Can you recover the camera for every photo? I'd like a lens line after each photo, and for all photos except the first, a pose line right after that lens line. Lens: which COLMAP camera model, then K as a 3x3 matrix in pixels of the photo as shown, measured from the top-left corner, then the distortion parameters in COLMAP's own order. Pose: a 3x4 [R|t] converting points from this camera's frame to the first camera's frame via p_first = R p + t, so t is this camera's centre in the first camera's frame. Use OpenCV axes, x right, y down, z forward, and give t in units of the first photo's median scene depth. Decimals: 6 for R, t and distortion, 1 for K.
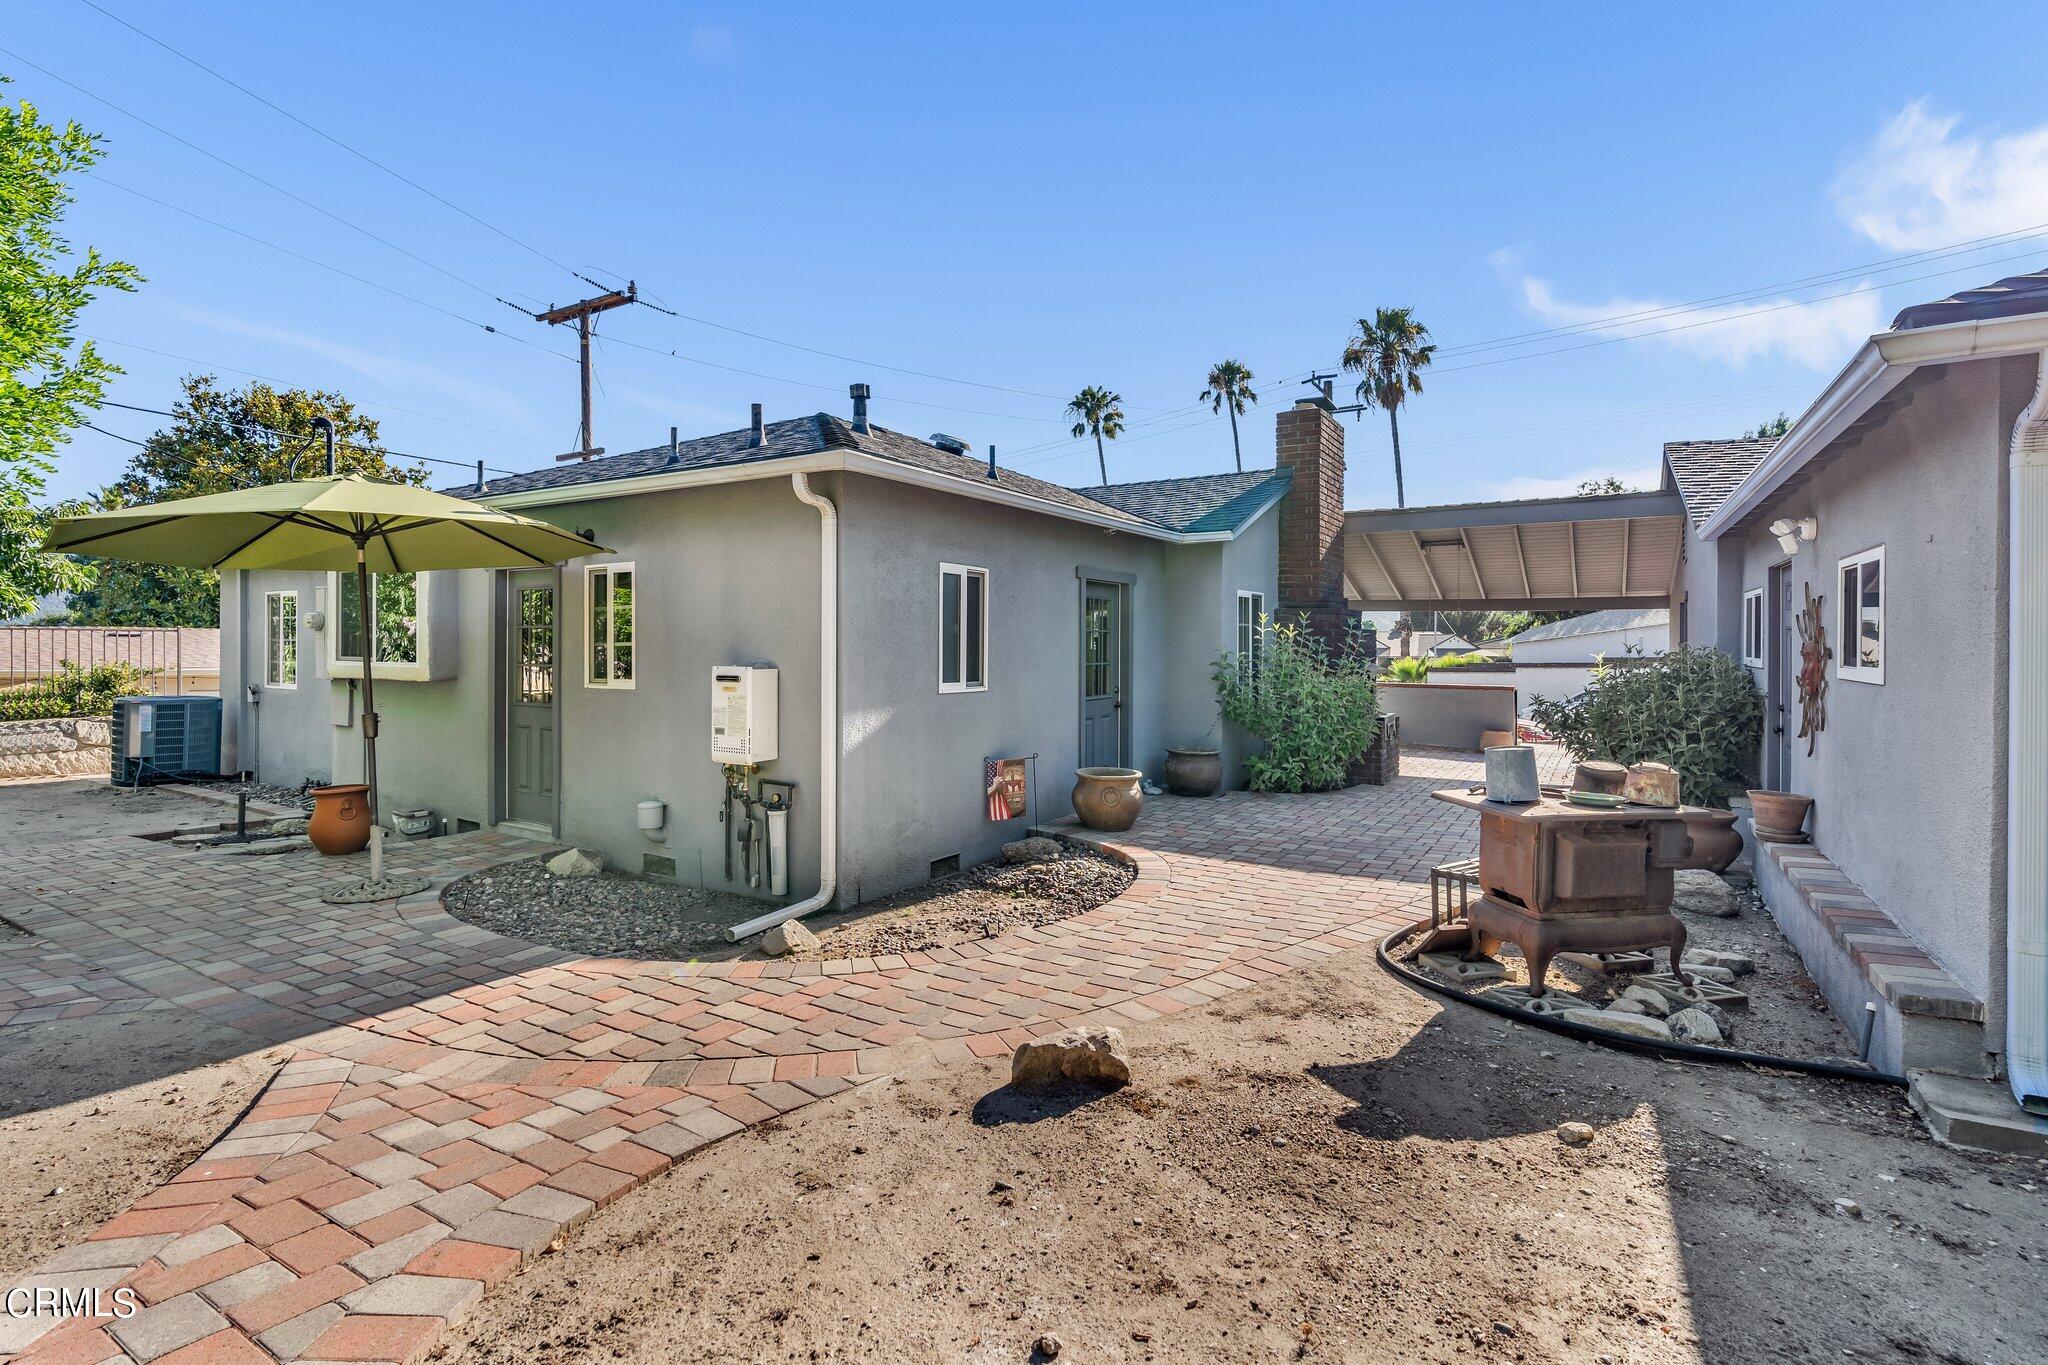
lens RADIAL K [[949.9, 0, 1031.9], [0, 949.9, 646.9], [0, 0, 1]] dist [-0.005674, 0.000633]
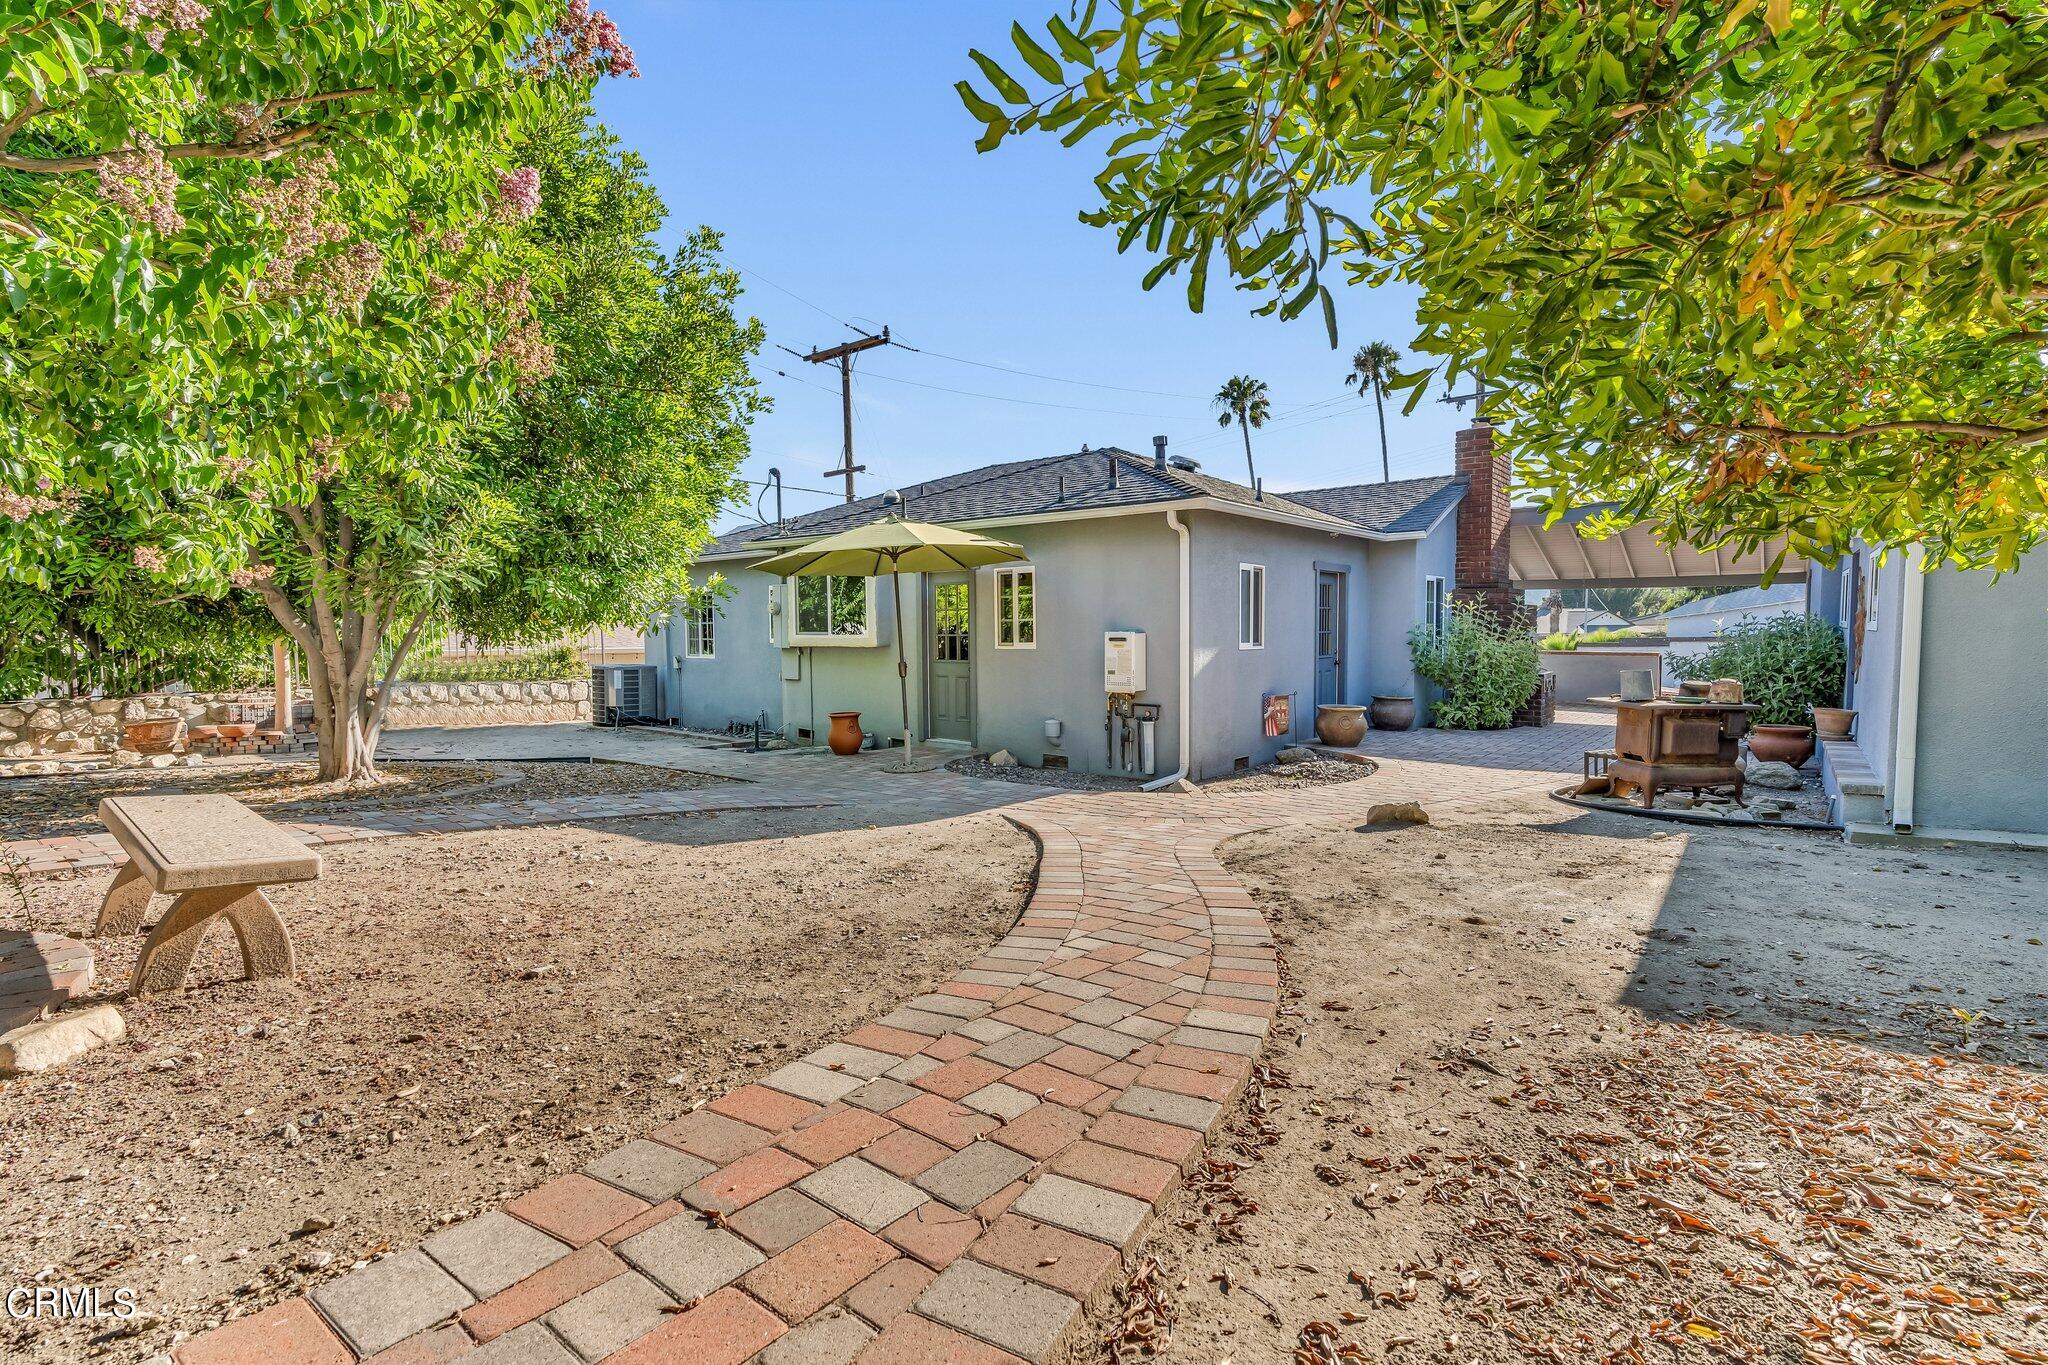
lens RADIAL K [[935.7, 0, 1026.4], [0, 935.7, 685.8], [0, 0, 1]] dist [-0.001874, 0.000645]
pose [[0.990769, -0.001764, -0.135547, -0.210086], [0.009825, 0.998220, 0.058823, 0.013799], [0.135202, -0.059612, 0.989023, -0.479683]]
